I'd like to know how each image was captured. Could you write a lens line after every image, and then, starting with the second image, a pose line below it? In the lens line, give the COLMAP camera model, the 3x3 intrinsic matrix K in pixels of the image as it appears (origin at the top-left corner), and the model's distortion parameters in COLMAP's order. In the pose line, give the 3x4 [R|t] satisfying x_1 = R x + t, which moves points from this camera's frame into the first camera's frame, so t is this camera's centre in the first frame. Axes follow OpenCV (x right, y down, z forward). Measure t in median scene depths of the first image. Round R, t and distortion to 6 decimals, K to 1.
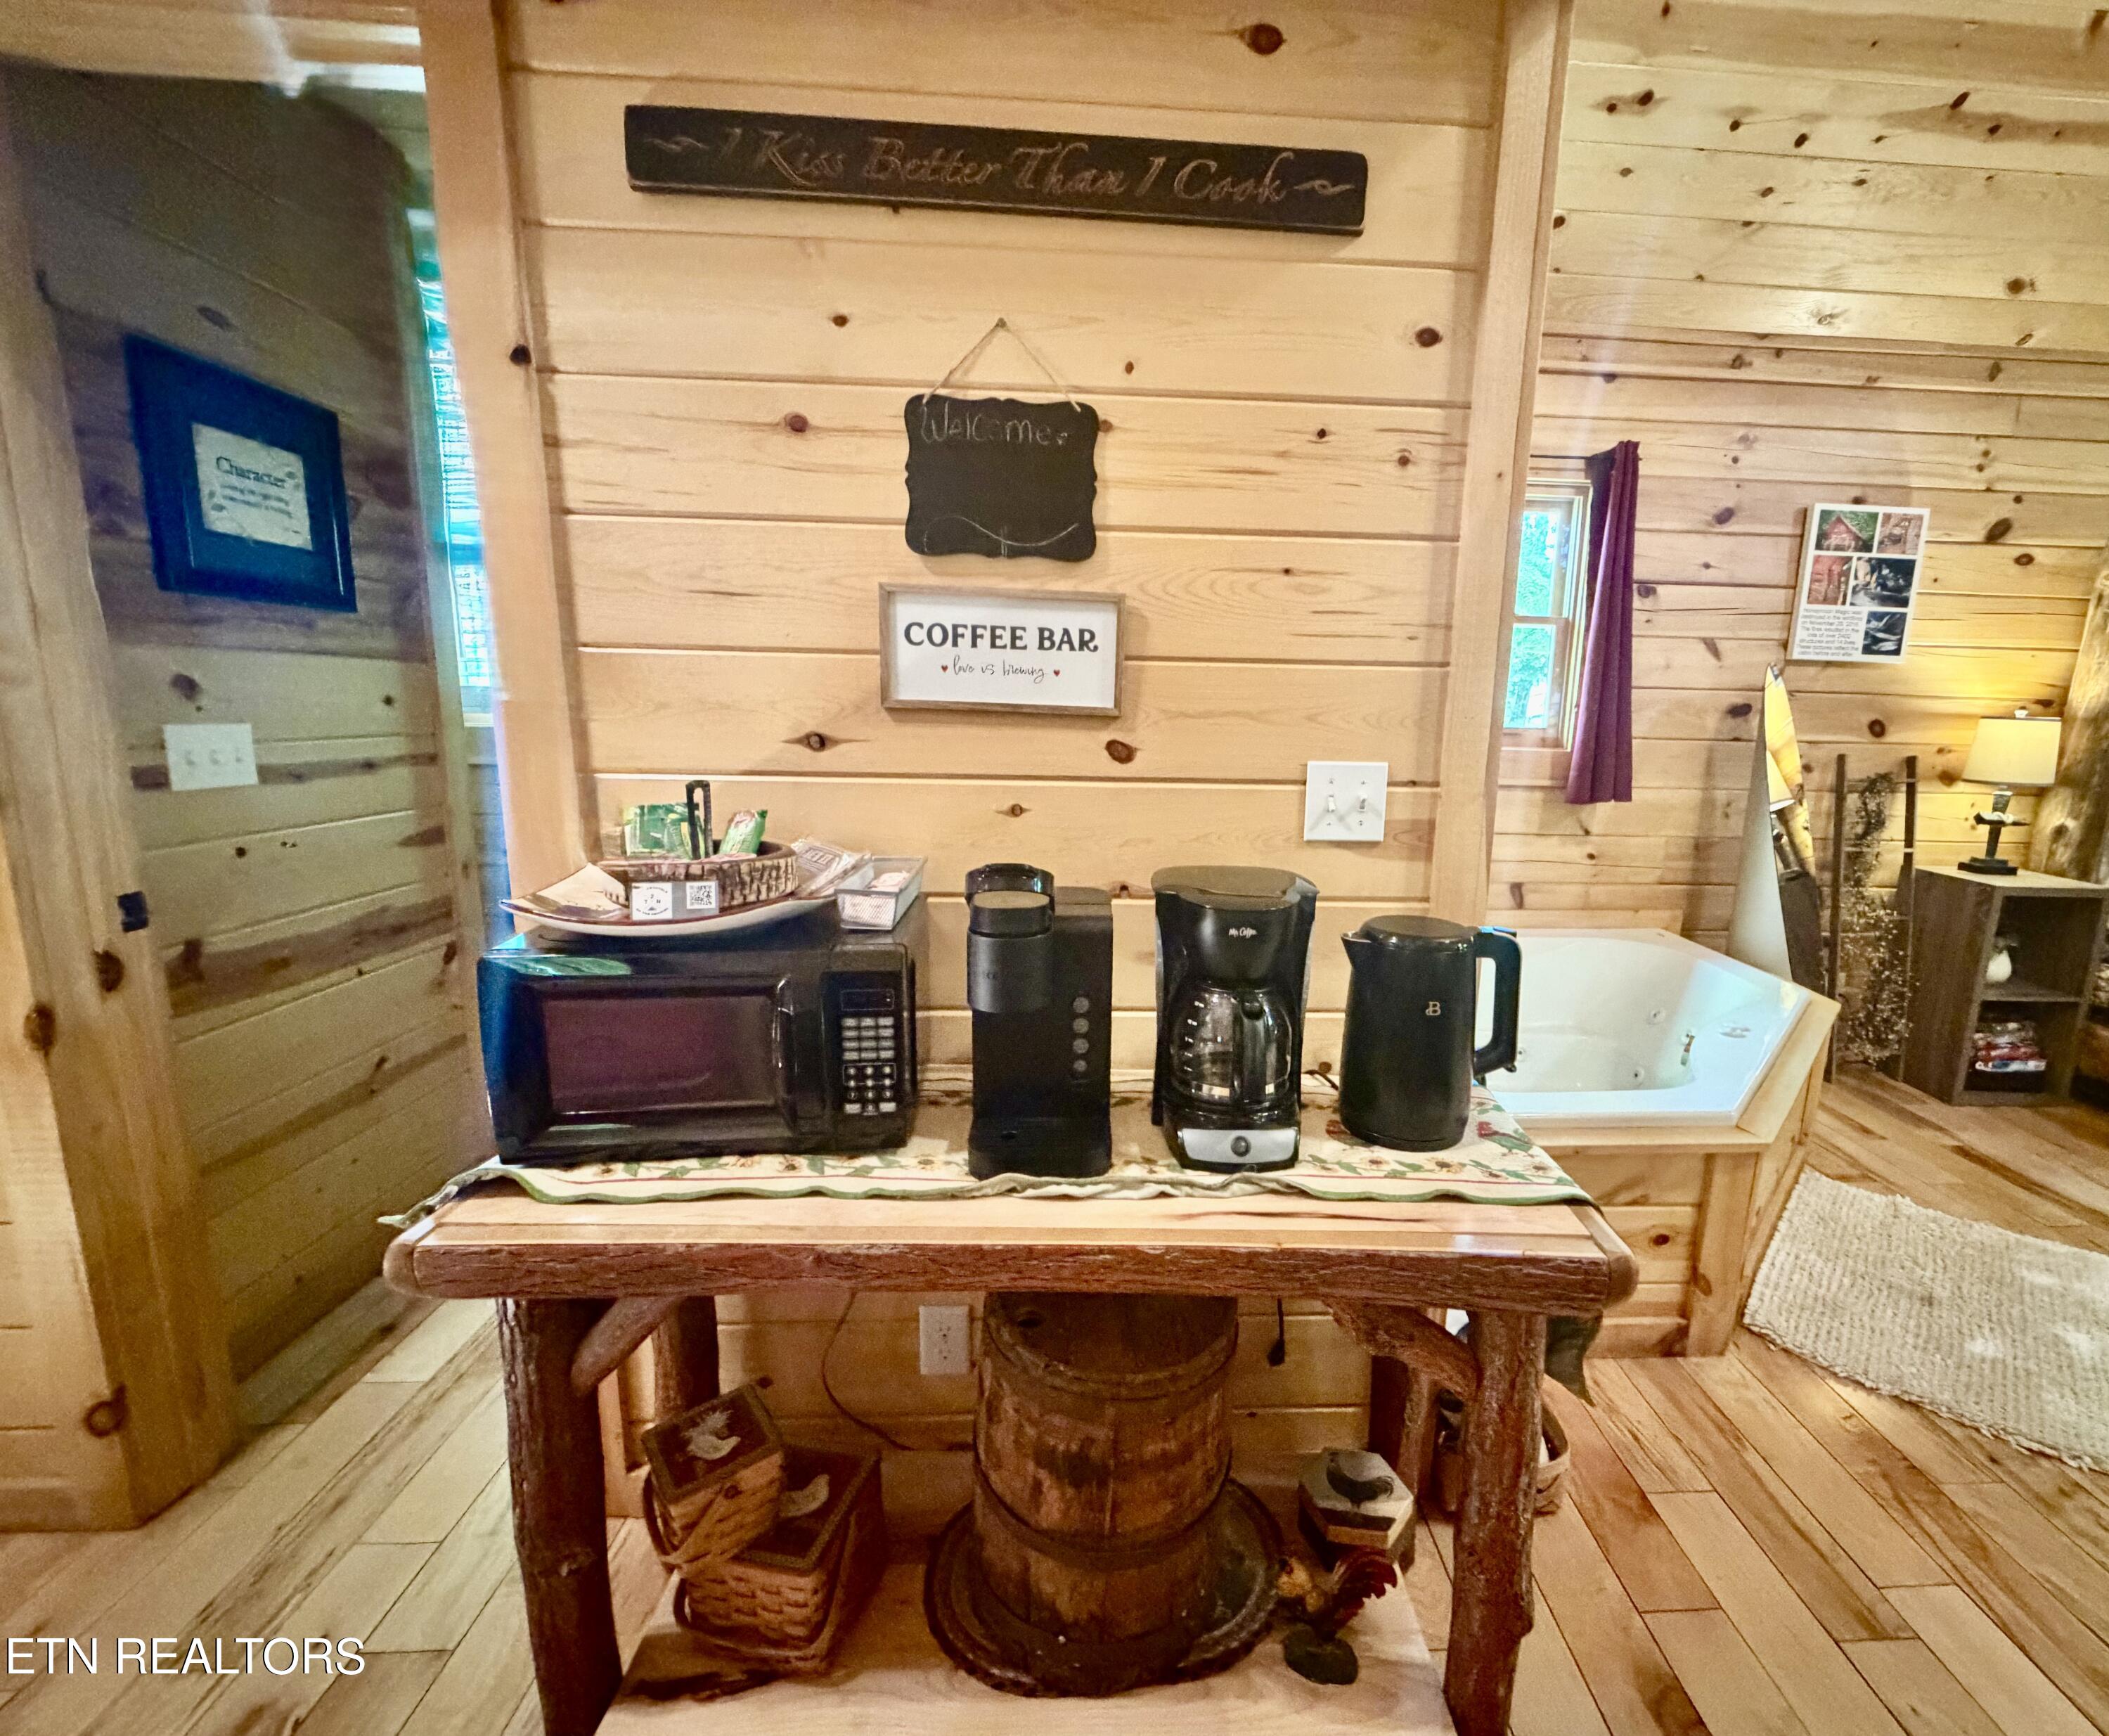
lens RADIAL K [[895.8, 0, 1143.2], [0, 895.8, 864.2], [0, 0, 1]] dist [0.000330, 0.000042]
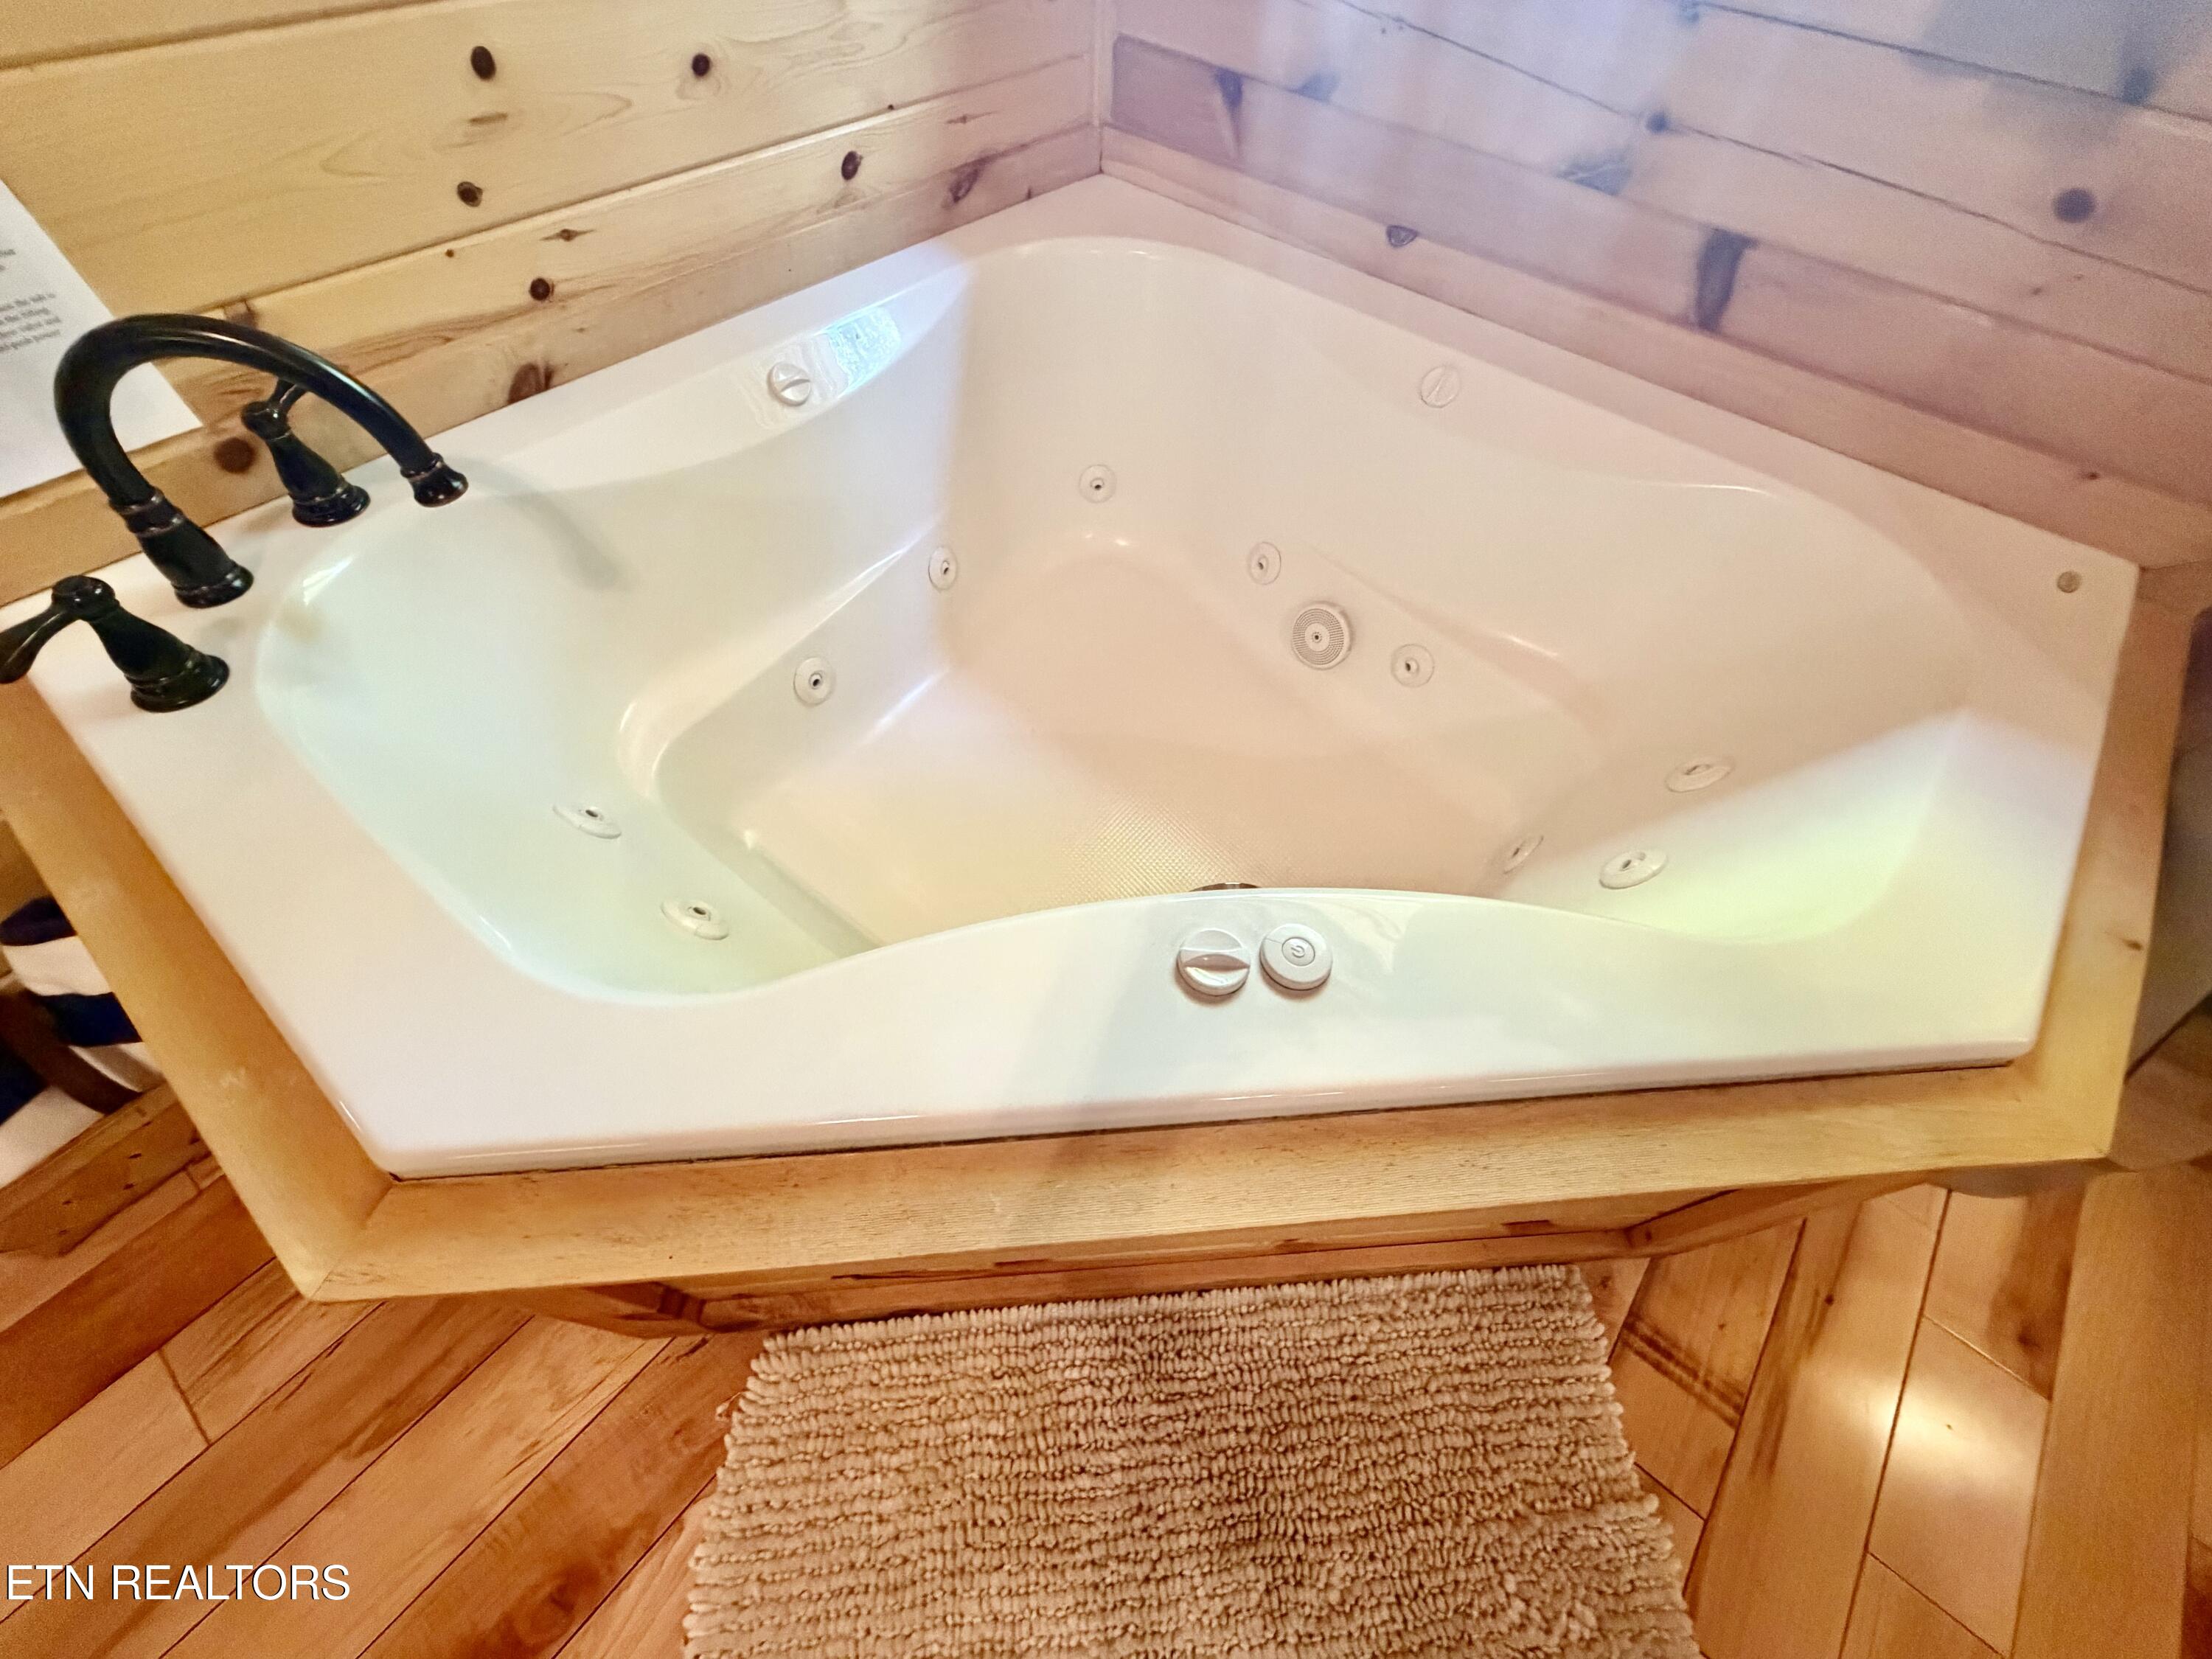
lens RADIAL K [[884.0, 0, 1094.6], [0, 884.0, 836.0], [0, 0, 1]] dist [-0.000819, 0.000163]
pose [[0.728717, 0.567595, -0.383155, 0.520258], [-0.150752, 0.678734, 0.718744, -0.028409], [0.668016, -0.465999, 0.580171, 0.589799]]
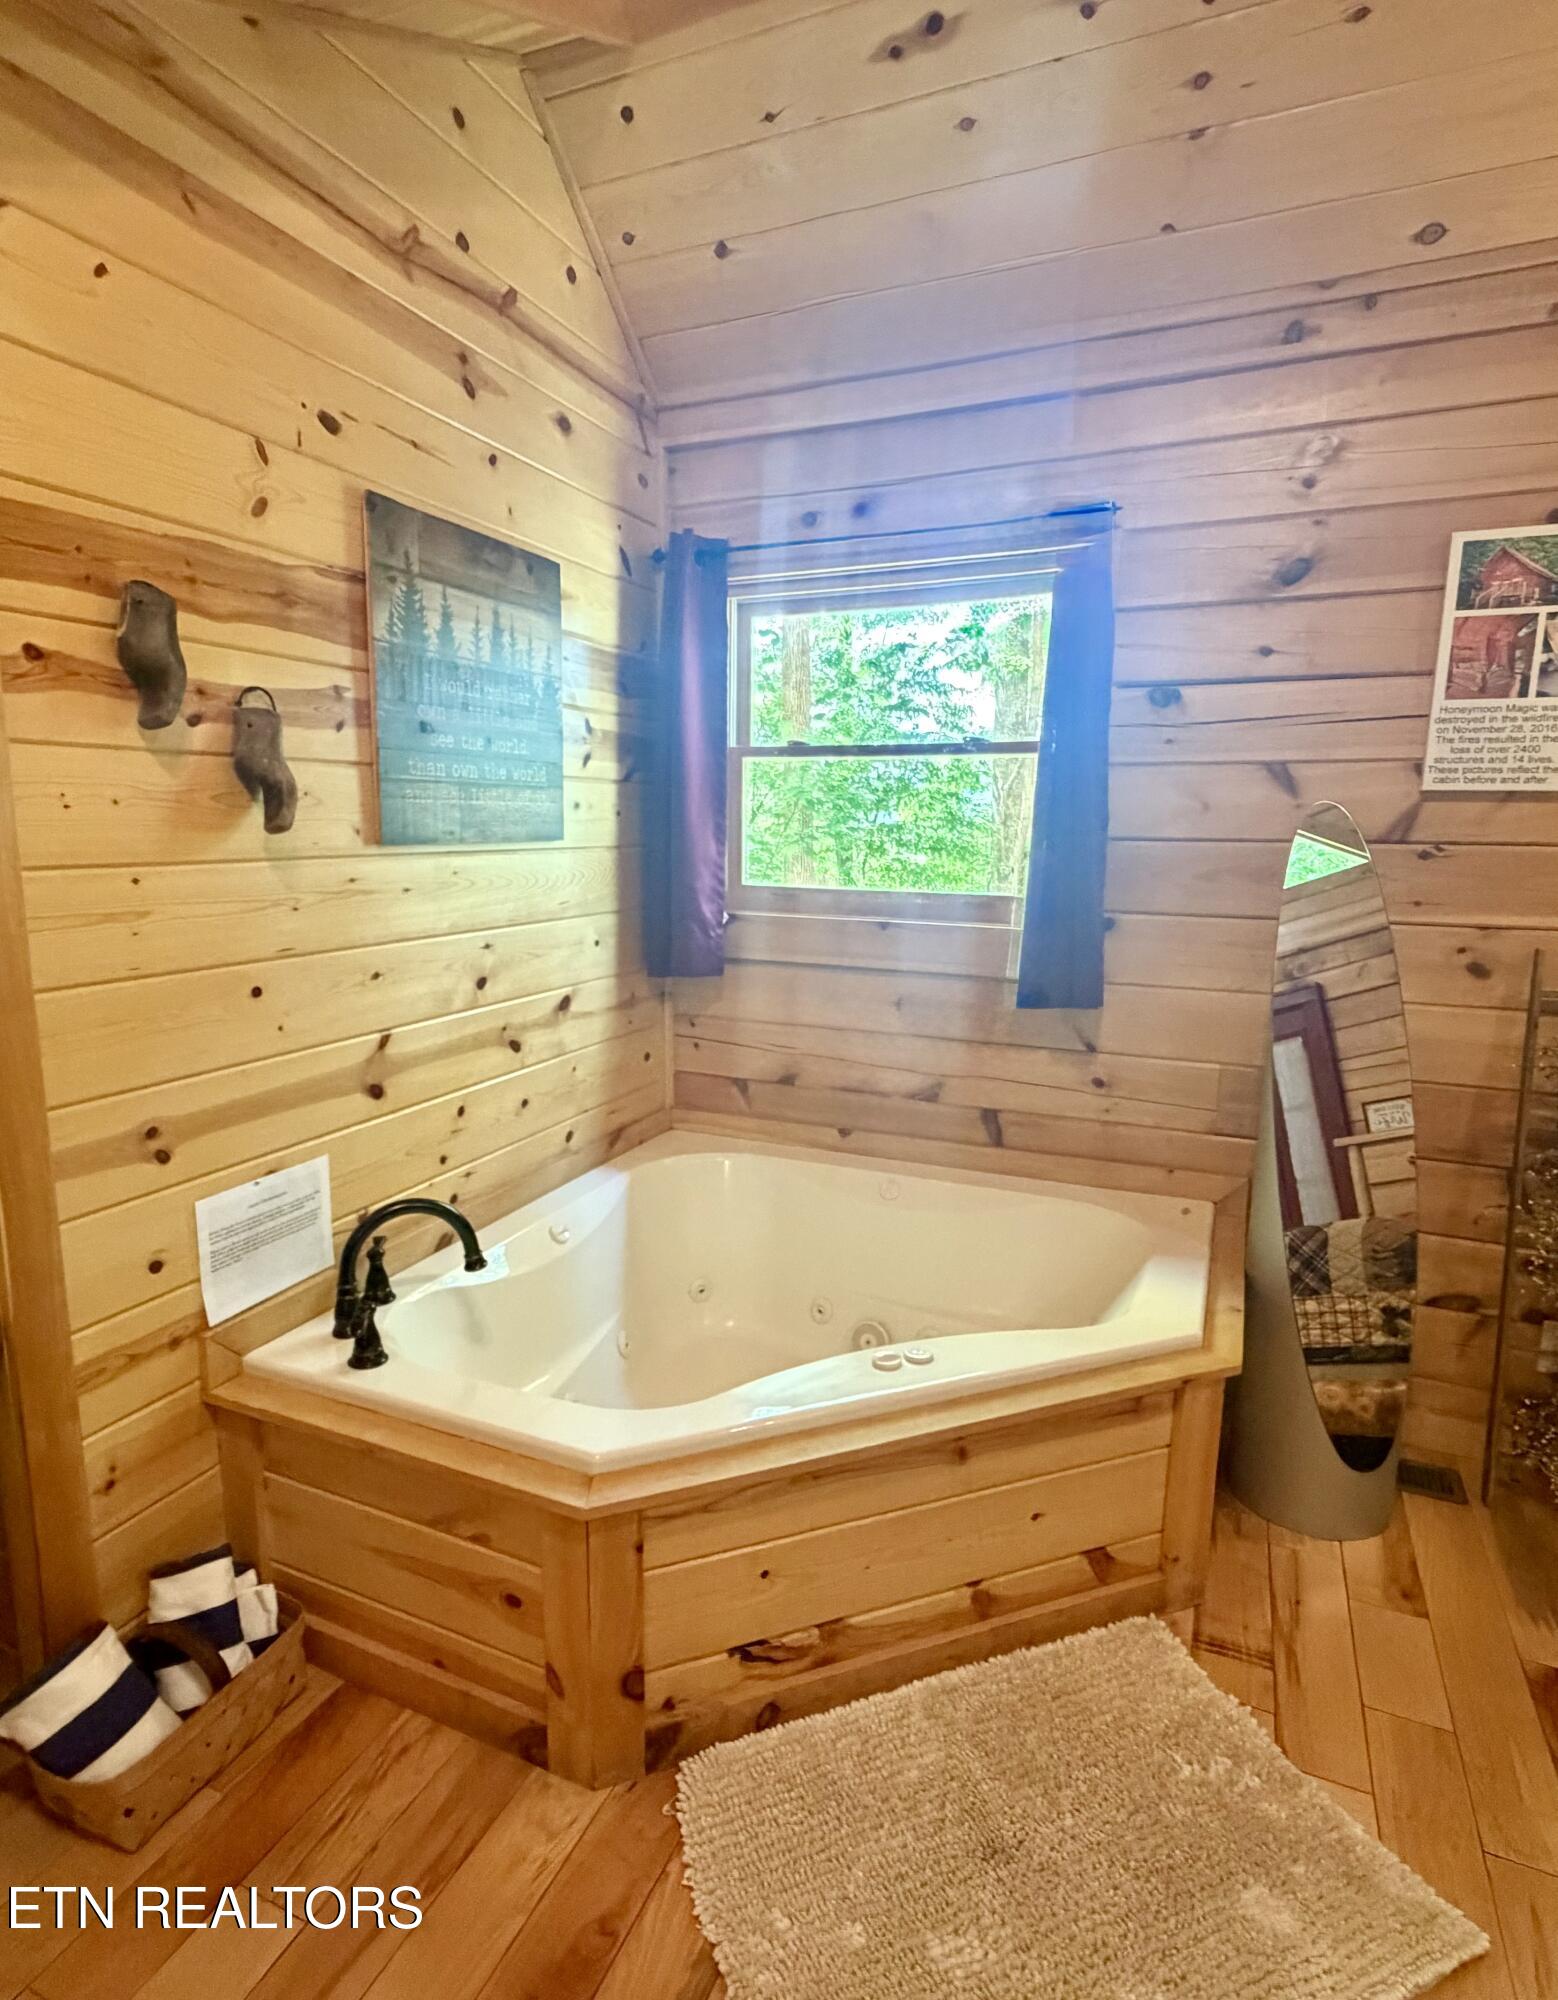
lens RADIAL K [[1055.2, 0, 768.8], [0, 1055.2, 998.6], [0, 0, 1]] dist [0.007076, 0.000706]
pose [[0.891536, 0.058667, -0.449134, 0.668399], [-0.065650, 0.997843, 0.000025, -0.059938], [0.448166, 0.029463, 0.893464, 0.165267]]
